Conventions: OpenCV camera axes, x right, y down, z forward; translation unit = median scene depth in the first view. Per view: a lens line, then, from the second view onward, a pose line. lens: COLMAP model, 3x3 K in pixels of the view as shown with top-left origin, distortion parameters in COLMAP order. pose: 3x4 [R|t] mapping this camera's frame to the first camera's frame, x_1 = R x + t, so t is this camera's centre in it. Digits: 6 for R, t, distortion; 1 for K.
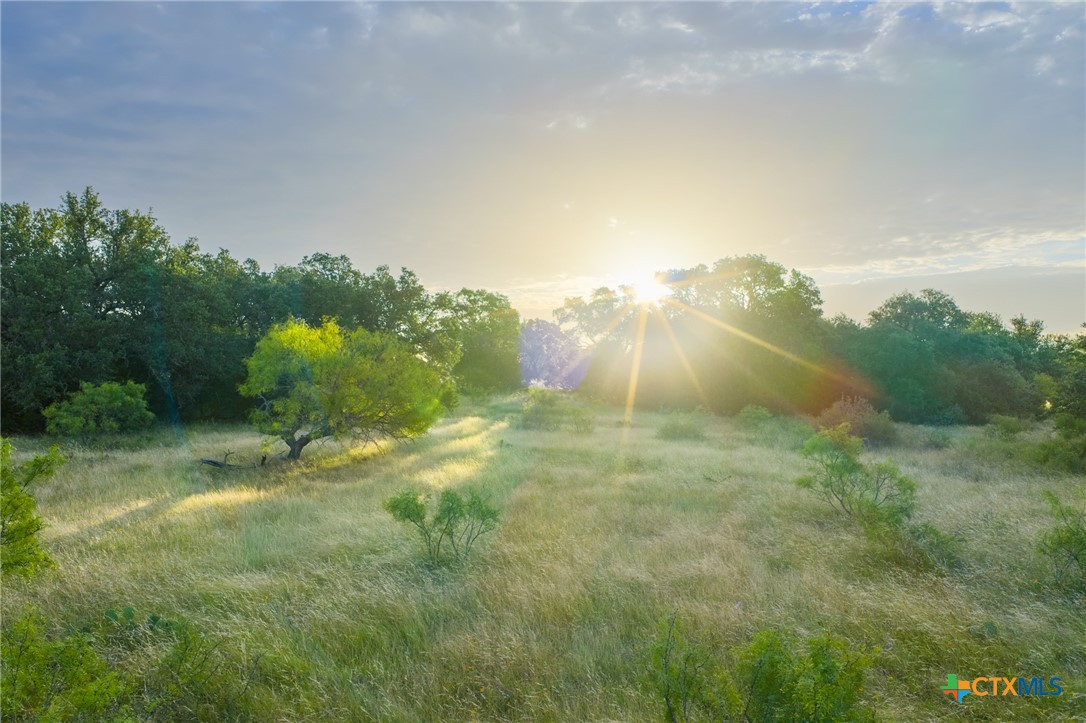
lens RADIAL K [[904.0, 0, 543.4], [0, 904.0, 363.5], [0, 0, 1]] dist [0.017254, -0.025511]
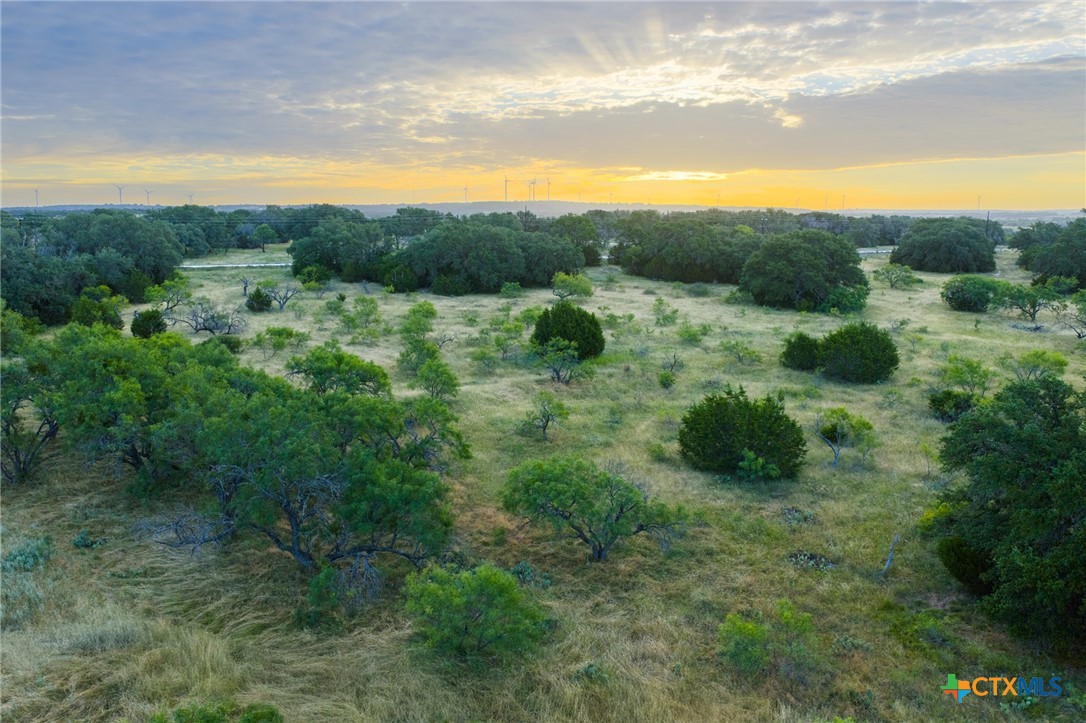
lens RADIAL K [[904.0, 0, 540.9], [0, 904.0, 366.4], [0, 0, 1]] dist [0.017254, -0.025511]
pose [[0.998434, 0.004429, -0.055768, -0.053441], [0.006565, 0.980700, 0.195409, -0.233945], [0.055557, -0.195469, 0.979135, -1.795409]]
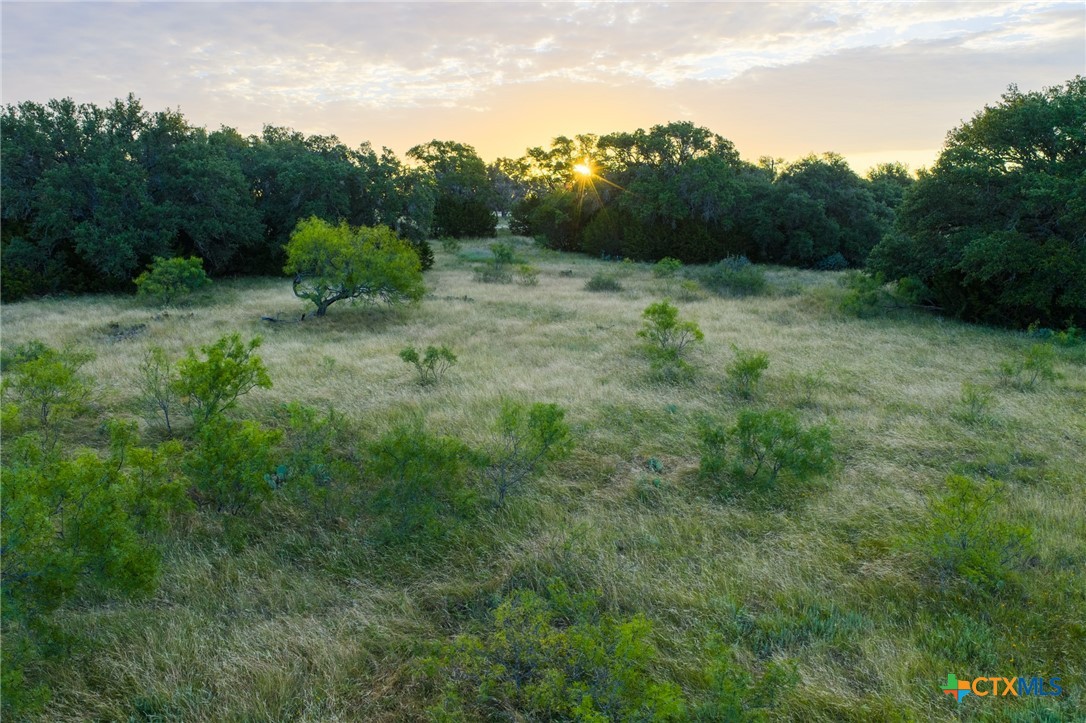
lens RADIAL K [[904.0, 0, 545.8], [0, 904.0, 362.2], [0, 0, 1]] dist [0.017254, -0.025511]
pose [[0.999509, -0.011808, 0.029036, 0.019624], [0.006000, 0.981276, 0.192513, -0.045432], [-0.030766, -0.192245, 0.980865, -0.210831]]
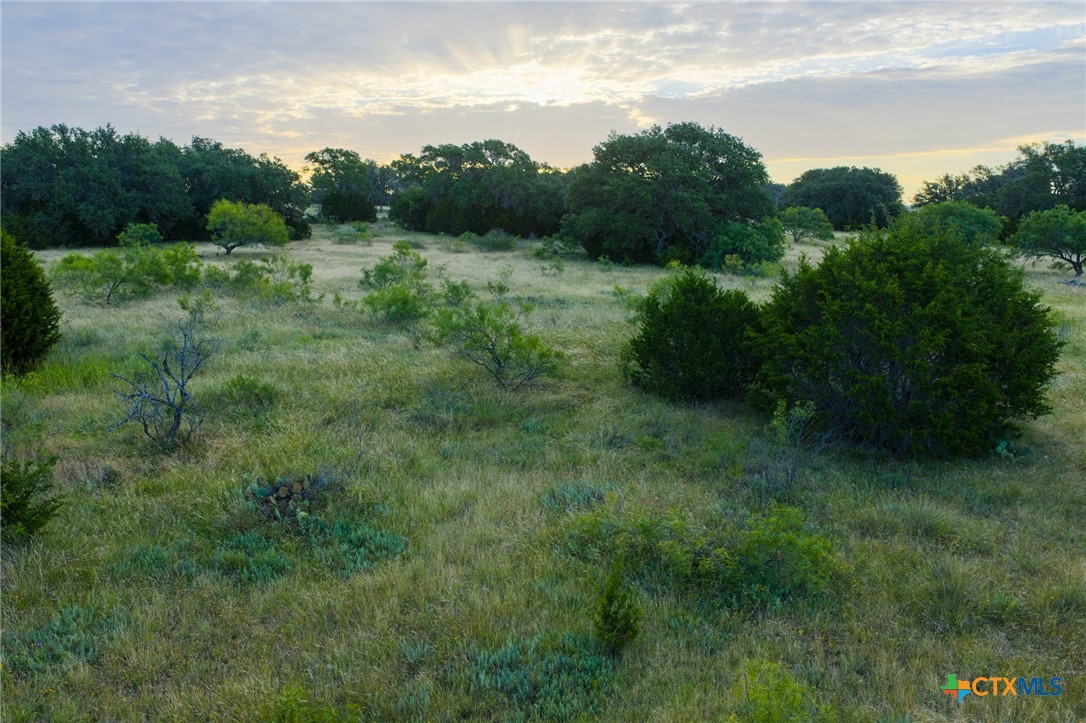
lens RADIAL K [[904.0, 0, 548.6], [0, 904.0, 366.7], [0, 0, 1]] dist [0.017254, -0.025511]
pose [[0.994607, -0.018858, 0.101982, 0.168094], [-0.001677, 0.980277, 0.197620, -0.043063], [-0.103698, -0.196725, 0.974959, -0.776845]]
